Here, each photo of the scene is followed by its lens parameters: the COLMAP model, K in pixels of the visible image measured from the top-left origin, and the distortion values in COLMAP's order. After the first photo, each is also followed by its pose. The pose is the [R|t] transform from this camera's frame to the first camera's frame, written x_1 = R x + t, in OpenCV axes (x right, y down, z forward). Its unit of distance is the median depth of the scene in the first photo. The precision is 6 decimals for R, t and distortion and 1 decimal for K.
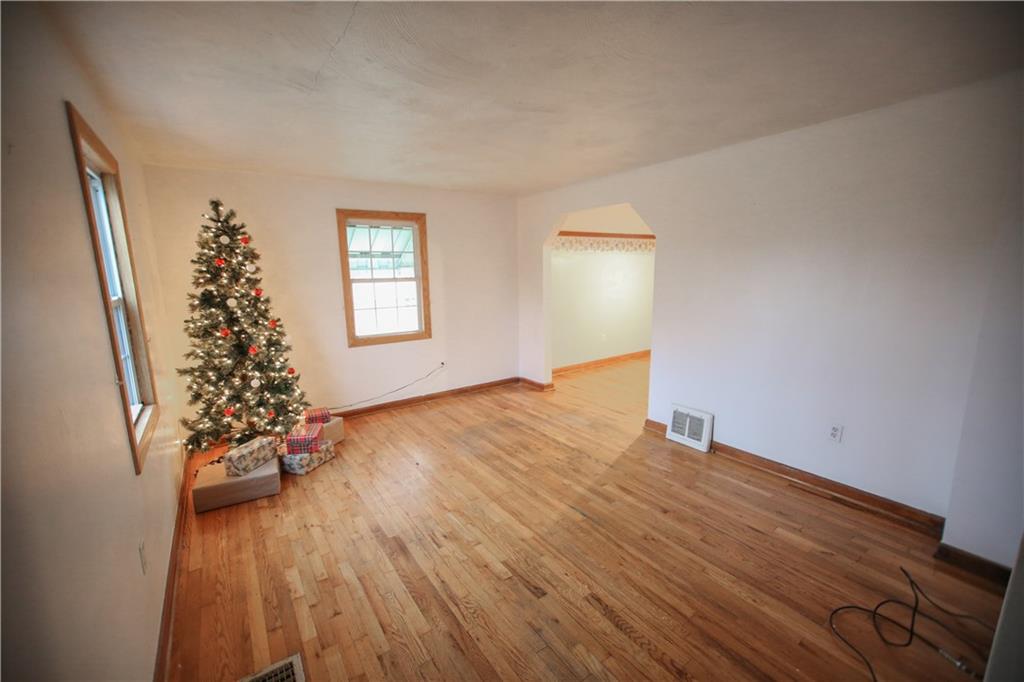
lens RADIAL K [[428.0, 0, 512.0], [0, 428.0, 341.0], [0, 0, 1]] dist [-0.008142, 0.009777]
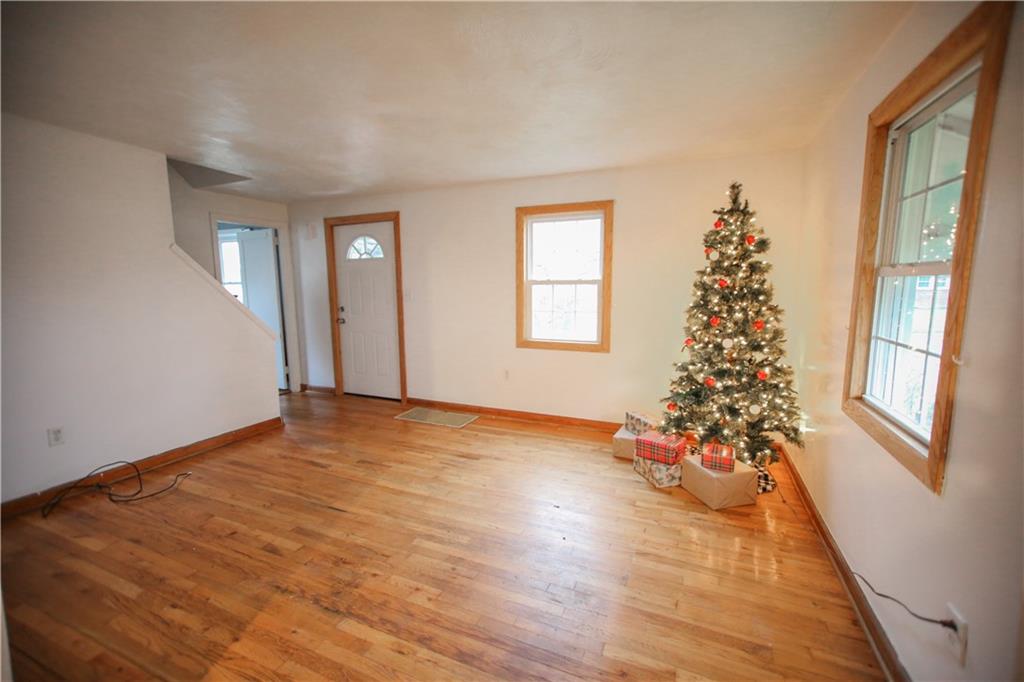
lens RADIAL K [[428.0, 0, 512.0], [0, 428.0, 341.0], [0, 0, 1]] dist [-0.008142, 0.009777]
pose [[-0.853946, 0.094469, -0.511714, 0.251357], [-0.068903, 0.954195, 0.291143, -0.256168], [0.515779, 0.283879, -0.808322, 1.724147]]
